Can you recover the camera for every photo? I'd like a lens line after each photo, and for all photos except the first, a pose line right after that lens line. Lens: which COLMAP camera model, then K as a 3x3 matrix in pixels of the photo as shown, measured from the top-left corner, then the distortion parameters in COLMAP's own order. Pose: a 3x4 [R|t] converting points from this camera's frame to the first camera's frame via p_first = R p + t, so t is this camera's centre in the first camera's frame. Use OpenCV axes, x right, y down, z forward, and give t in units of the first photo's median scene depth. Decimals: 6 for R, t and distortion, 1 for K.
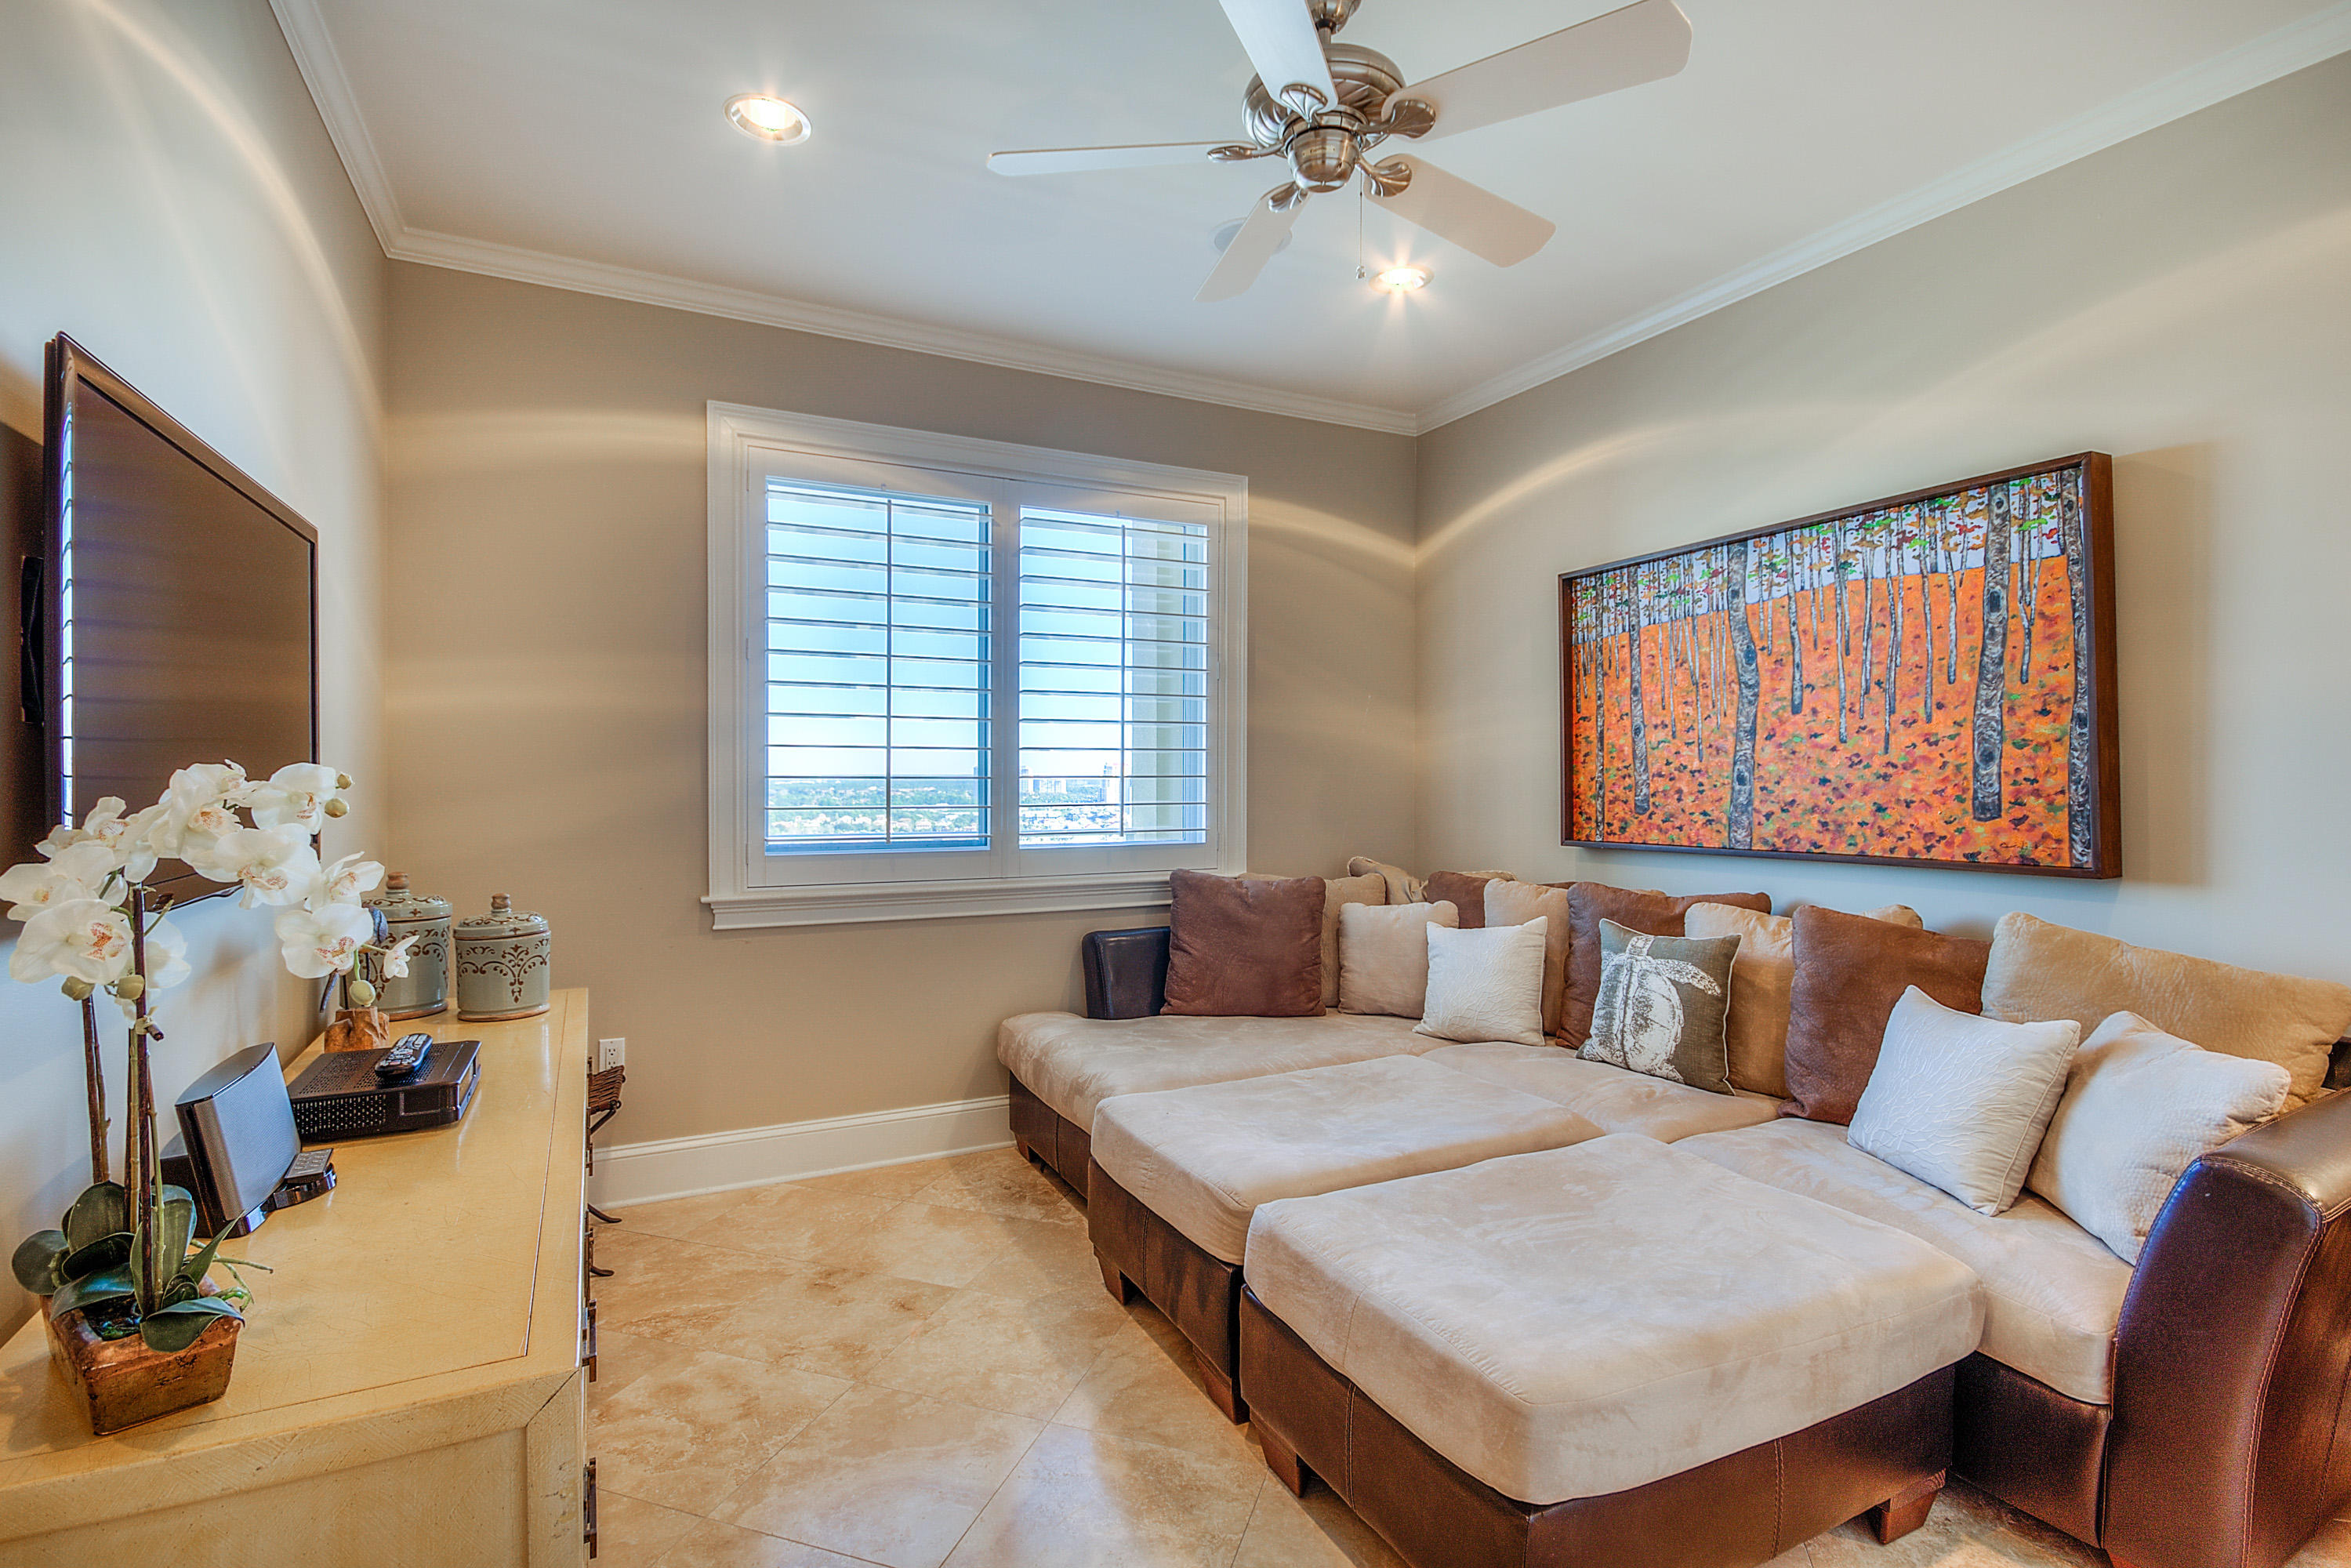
lens RADIAL K [[1100.5, 0, 1166.0], [0, 1100.5, 790.0], [0, 0, 1]] dist [0.003256, -0.000128]
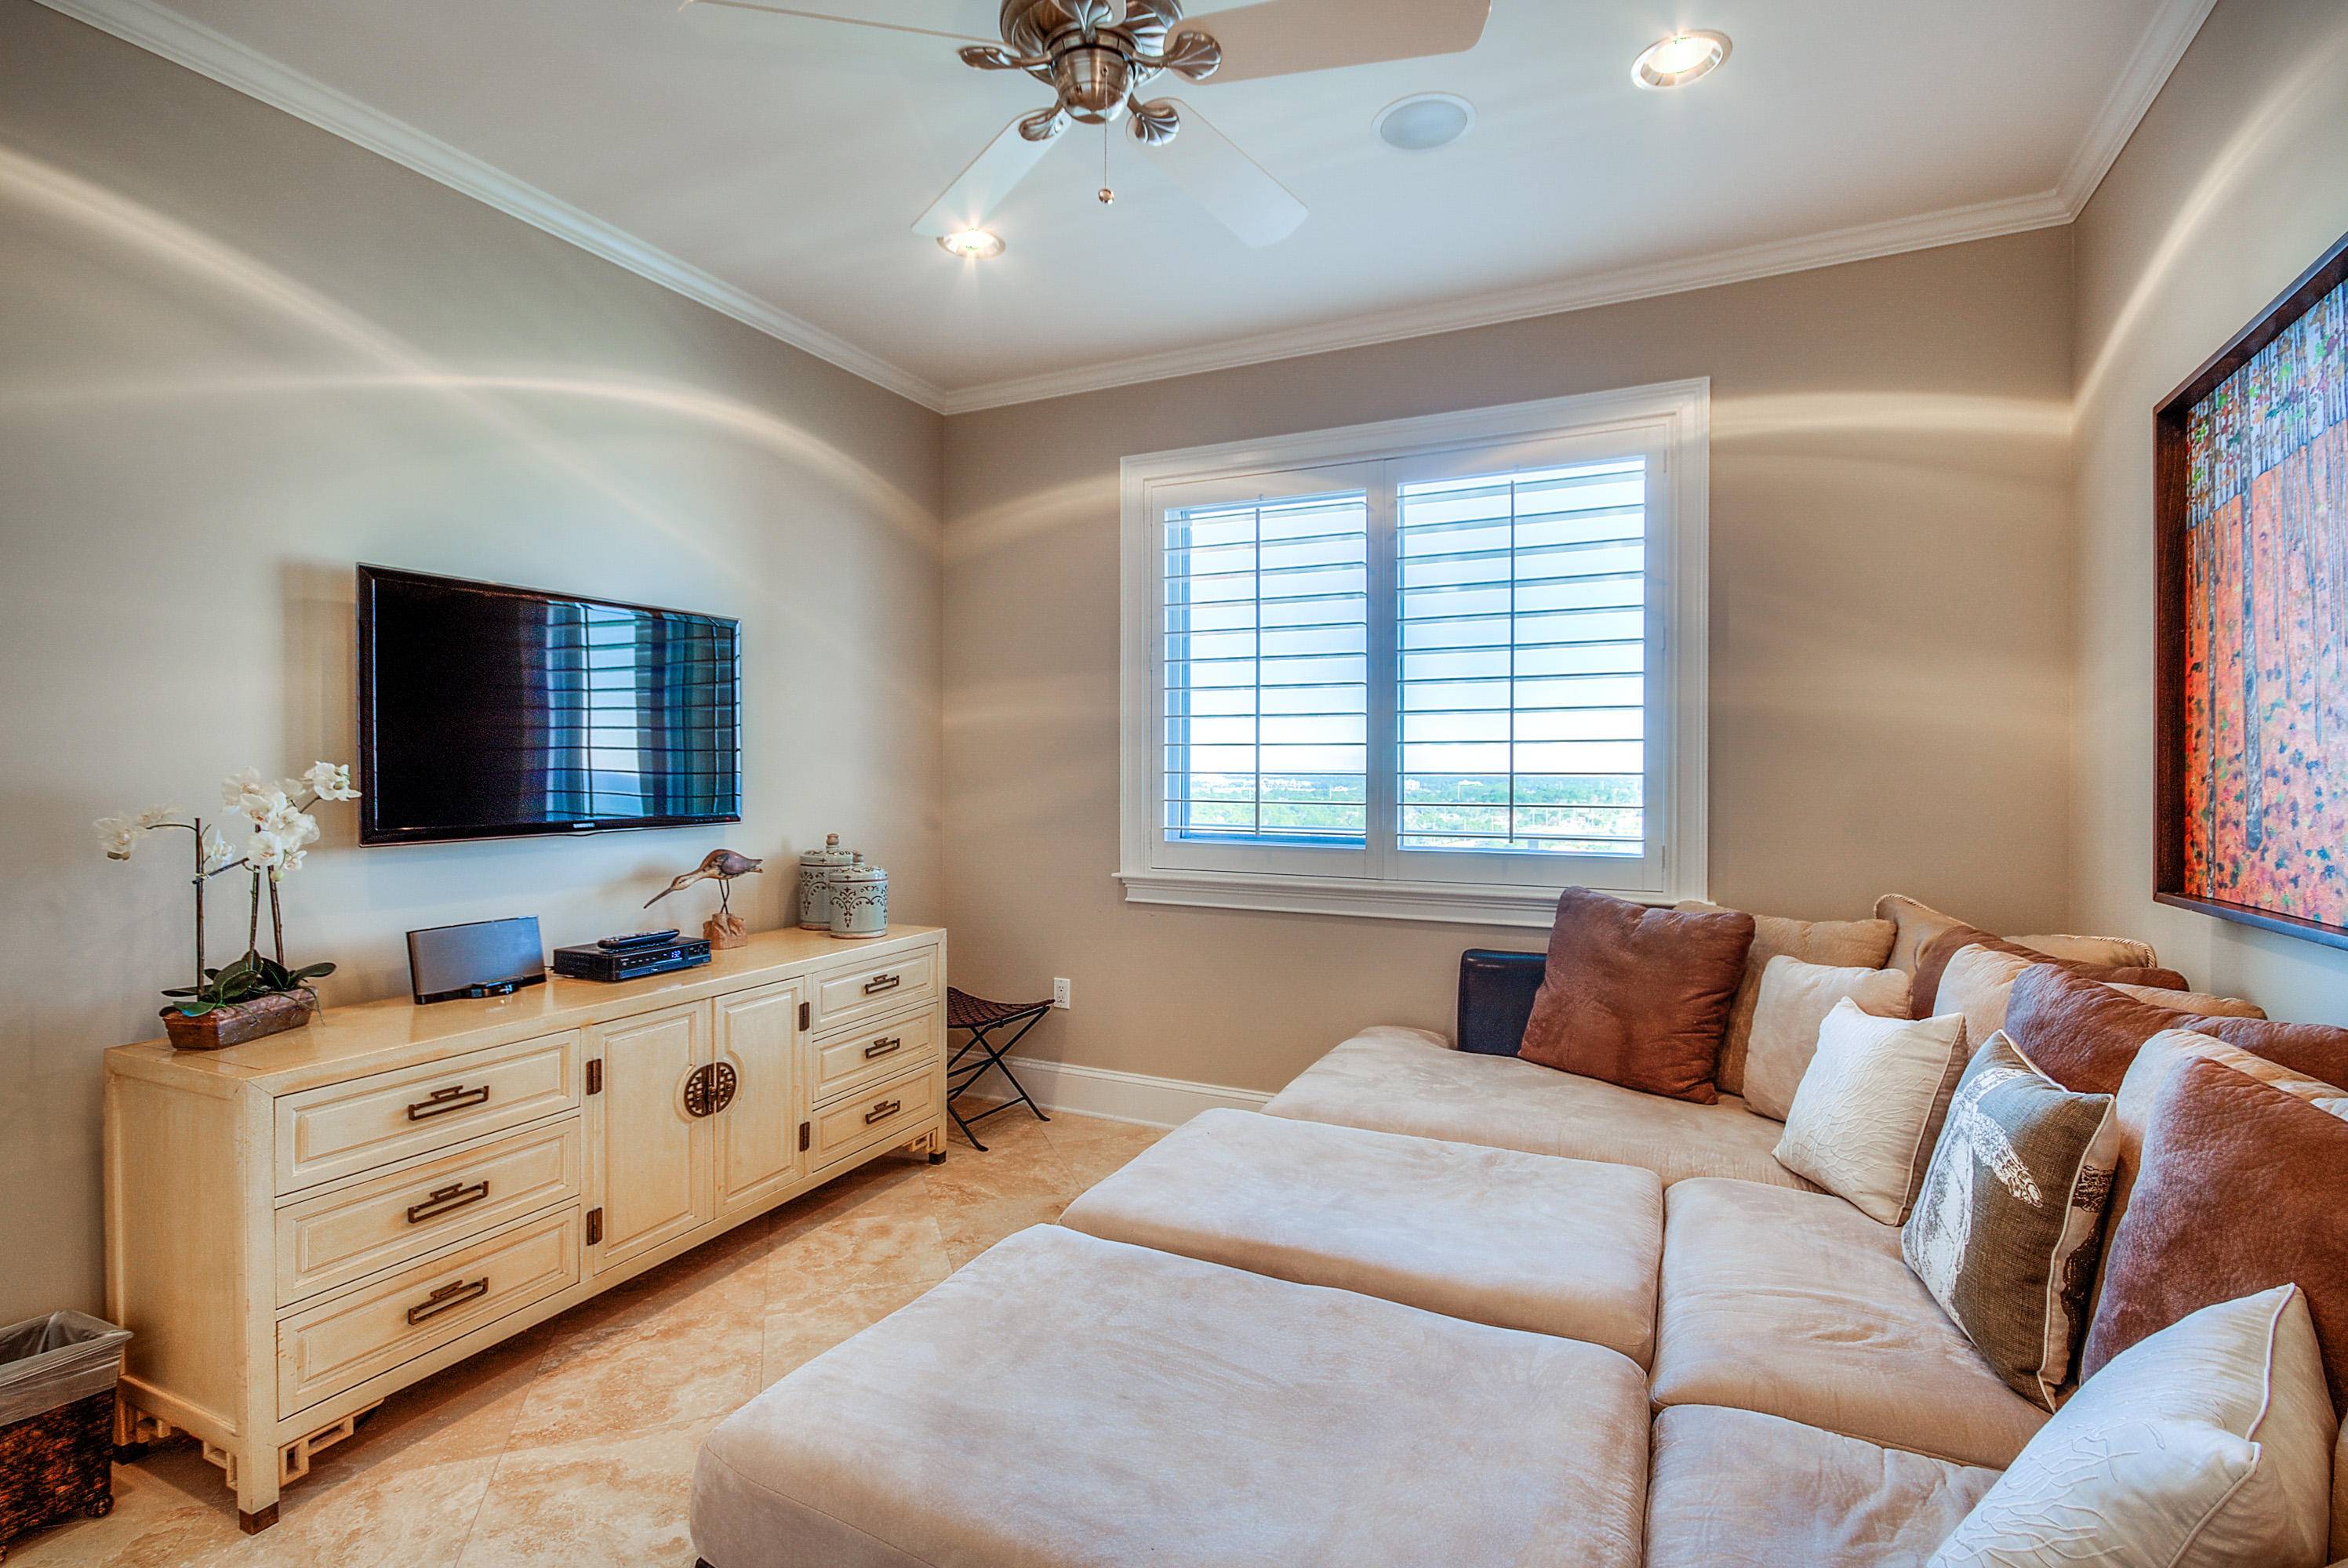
lens RADIAL K [[1082.5, 0, 1137.3], [0, 1082.5, 777.9], [0, 0, 1]] dist [0.000571, -0.000316]
pose [[0.608405, 0.005792, -0.793606, 0.495345], [-0.012160, 0.999924, -0.002024, -0.003698], [0.793534, 0.010882, 0.608429, 0.279909]]
